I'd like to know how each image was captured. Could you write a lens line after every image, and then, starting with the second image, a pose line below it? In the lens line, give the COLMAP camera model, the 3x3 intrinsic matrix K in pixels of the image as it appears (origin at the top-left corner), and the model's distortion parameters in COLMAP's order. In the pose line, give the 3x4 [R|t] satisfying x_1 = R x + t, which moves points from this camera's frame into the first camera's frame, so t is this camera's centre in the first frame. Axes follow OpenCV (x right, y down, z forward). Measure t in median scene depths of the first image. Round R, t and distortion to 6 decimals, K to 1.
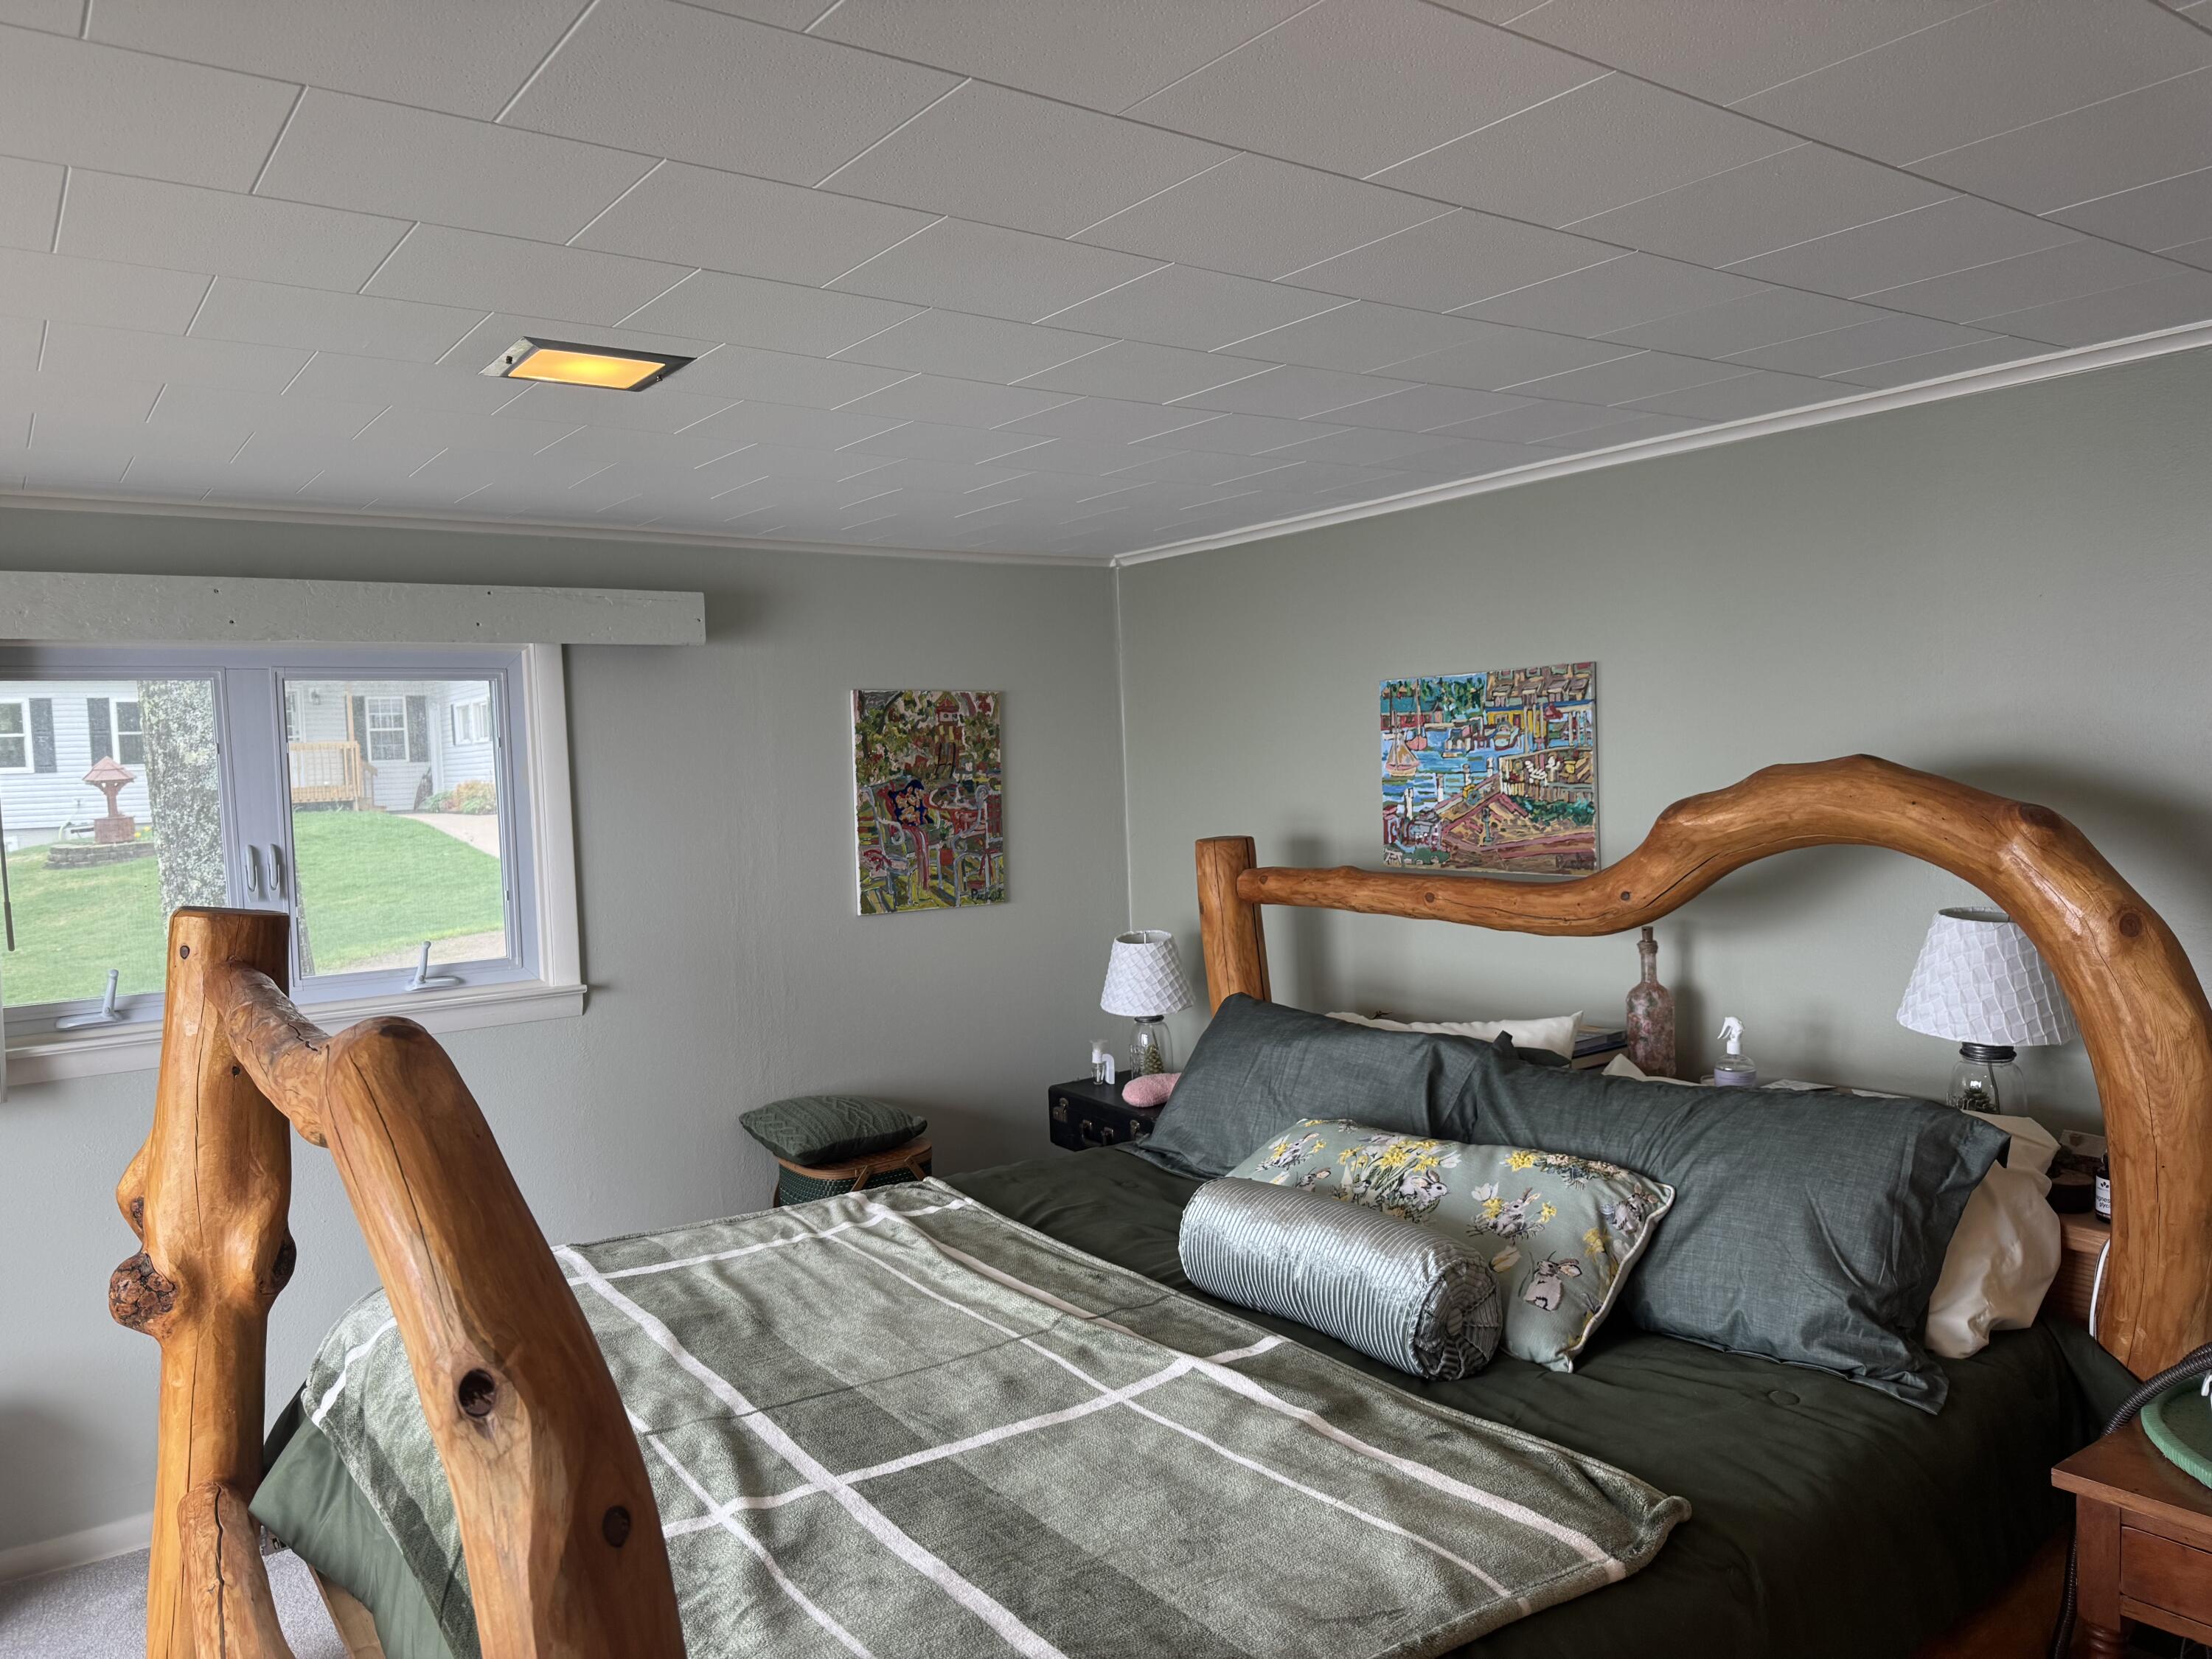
lens RADIAL K [[1569.3, 0, 1100.1], [0, 1569.3, 827.5], [0, 0, 1]] dist [0.127028, -0.151176]
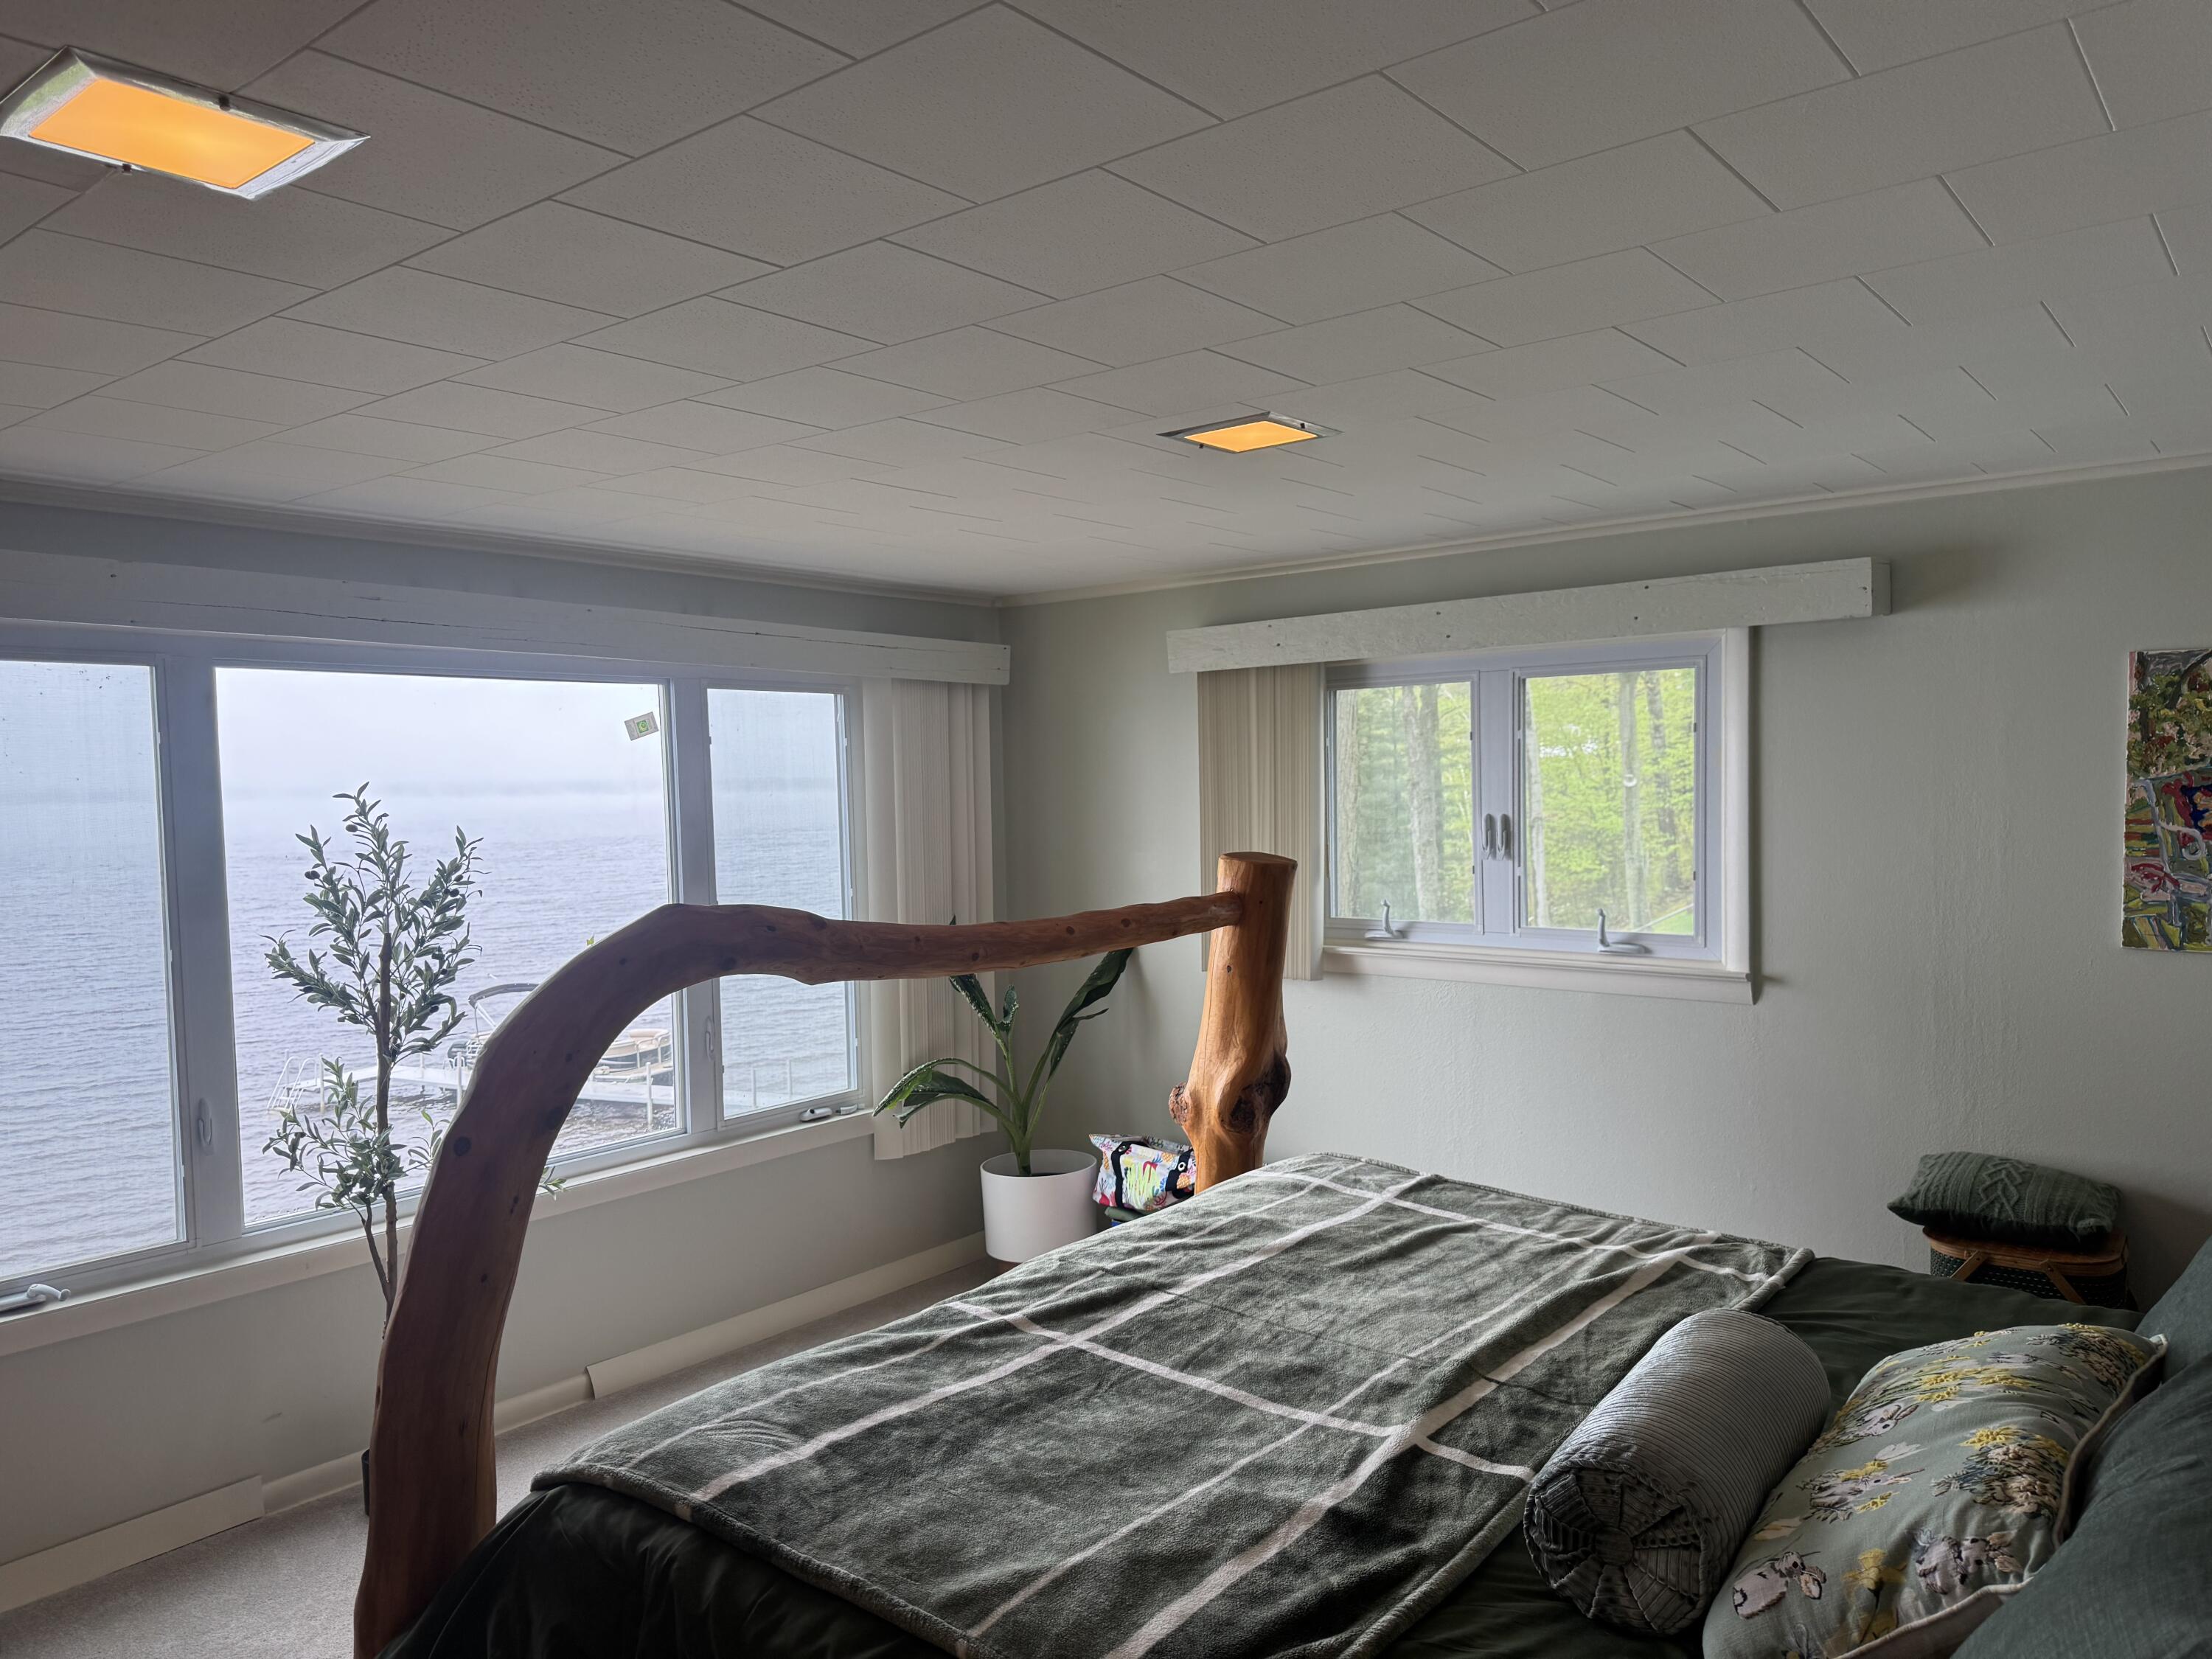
lens RADIAL K [[1569.3, 0, 1100.1], [0, 1569.3, 827.5], [0, 0, 1]] dist [0.127028, -0.151176]
pose [[0.263316, 0.058309, -0.962946, 0.566974], [-0.035010, 0.998092, 0.050864, -0.030167], [0.964074, 0.020320, 0.264855, 0.385546]]
